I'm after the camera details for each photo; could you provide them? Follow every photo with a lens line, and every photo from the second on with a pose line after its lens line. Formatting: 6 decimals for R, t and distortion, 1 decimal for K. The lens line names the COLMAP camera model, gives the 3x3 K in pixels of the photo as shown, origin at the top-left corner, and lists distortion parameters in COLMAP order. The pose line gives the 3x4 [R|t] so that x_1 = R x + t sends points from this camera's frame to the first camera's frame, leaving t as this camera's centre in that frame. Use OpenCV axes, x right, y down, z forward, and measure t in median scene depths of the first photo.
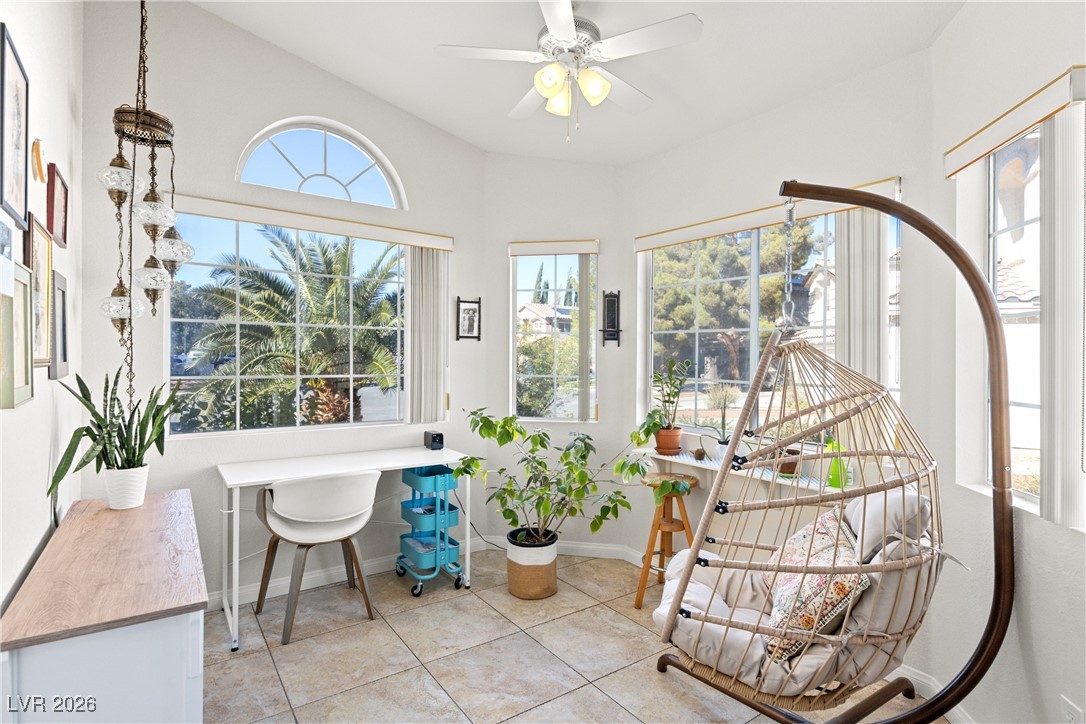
lens RADIAL K [[553.3, 0, 549.9], [0, 553.3, 358.8], [0, 0, 1]] dist [0.013294, -0.000753]
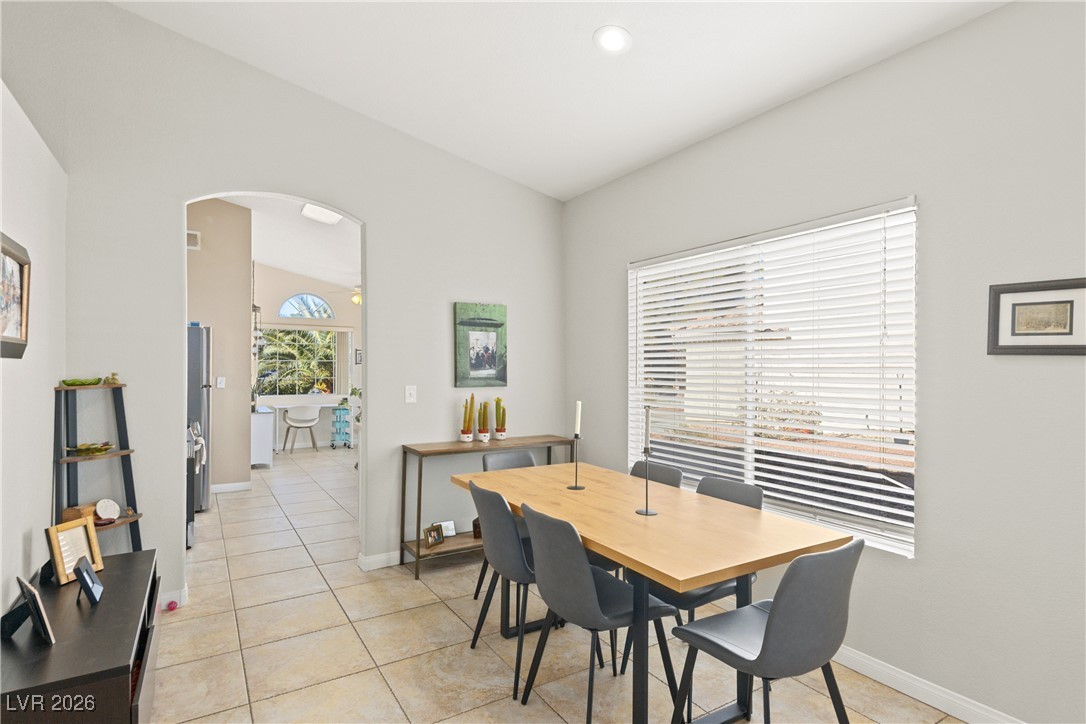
lens RADIAL K [[534.5, 0, 550.8], [0, 534.5, 380.6], [0, 0, 1]] dist [0.010656, -0.000418]
pose [[0.999270, 0.007060, -0.037547, 0.978774], [-0.006640, 0.999914, 0.011318, 0.004948], [0.037624, -0.011061, 0.999231, -1.759182]]
